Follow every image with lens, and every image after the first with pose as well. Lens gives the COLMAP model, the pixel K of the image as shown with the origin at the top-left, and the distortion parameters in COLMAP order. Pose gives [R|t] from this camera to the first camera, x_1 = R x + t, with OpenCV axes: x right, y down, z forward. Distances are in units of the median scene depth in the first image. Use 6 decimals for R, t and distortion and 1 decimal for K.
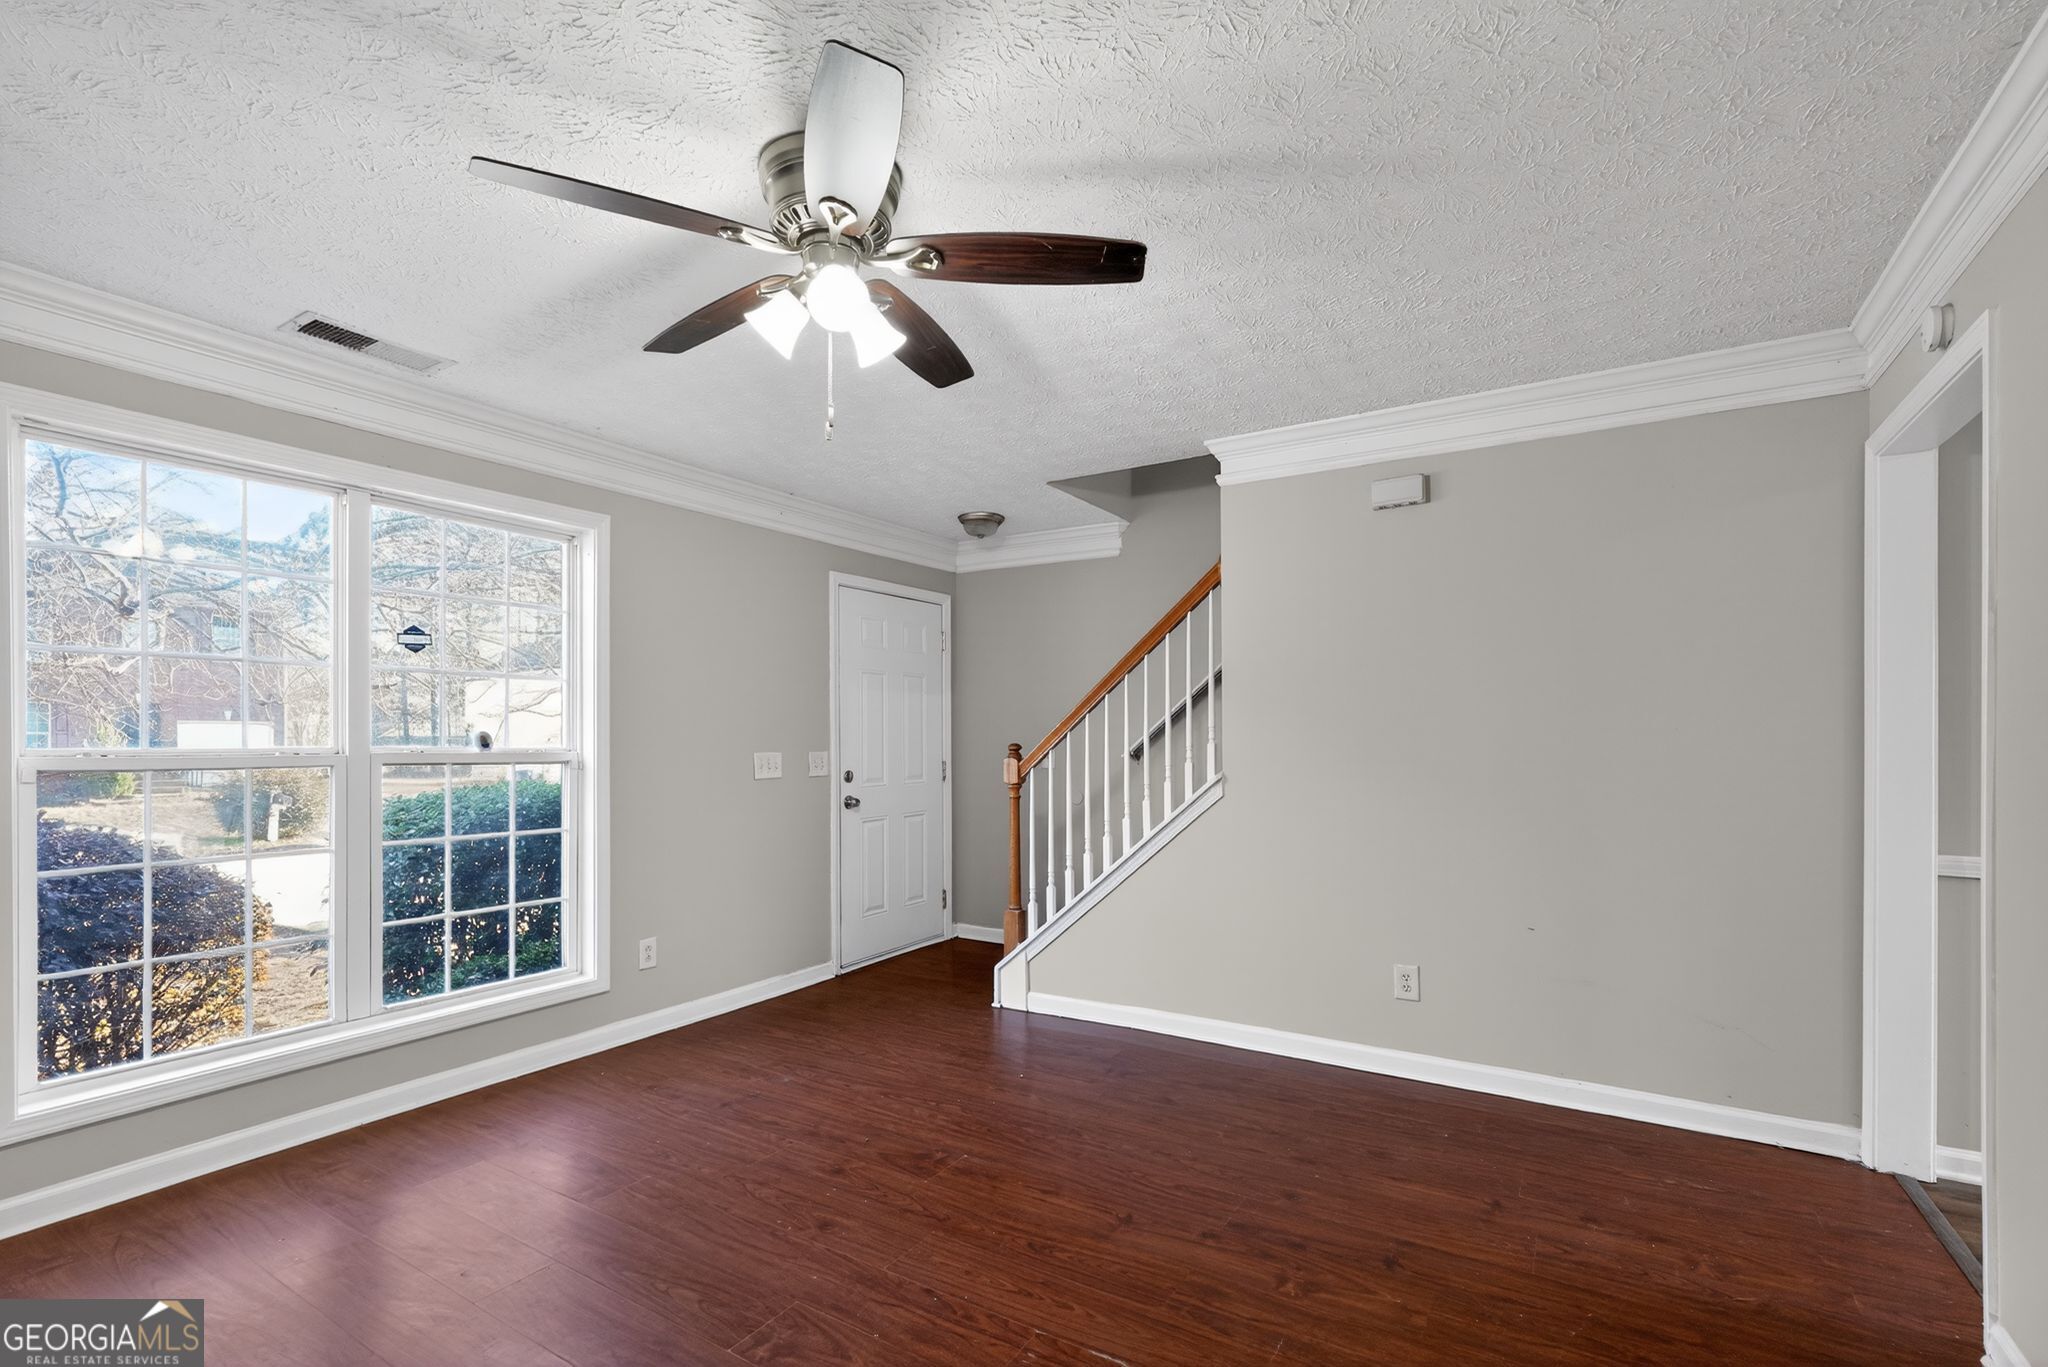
lens RADIAL K [[913.5, 0, 1038.1], [0, 913.5, 742.8], [0, 0, 1]] dist [-0.010370, 0.001657]
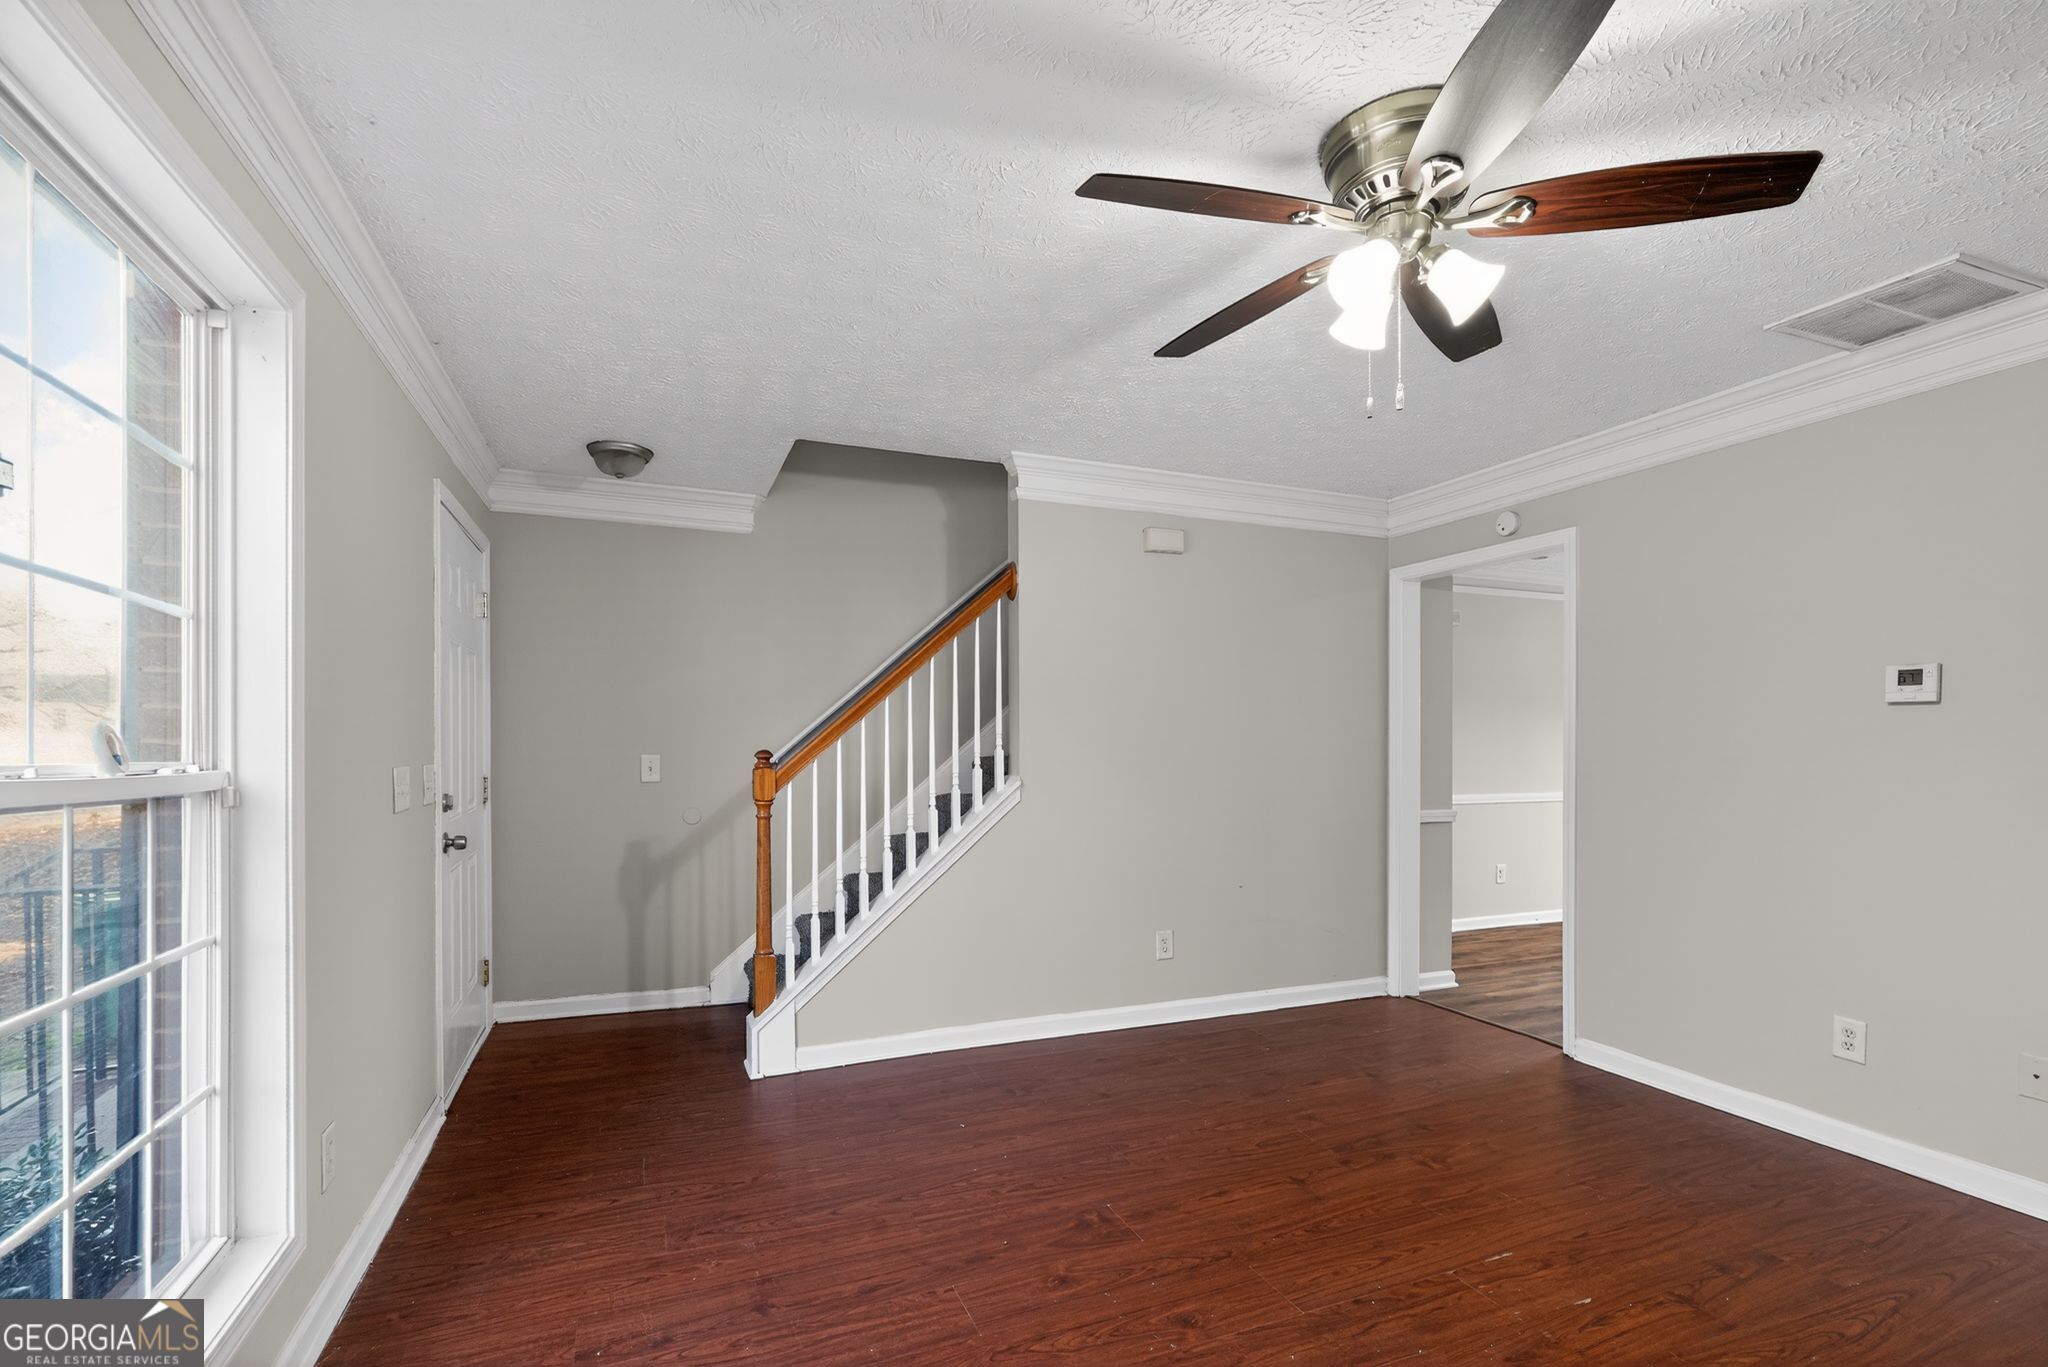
lens RADIAL K [[913.5, 0, 1004.2], [0, 913.5, 752.1], [0, 0, 1]] dist [-0.010370, 0.001657]
pose [[0.601419, -0.003963, 0.798924, -0.674106], [0.002861, 0.999992, 0.002807, 0.001571], [-0.798929, 0.000598, 0.601426, 0.423174]]
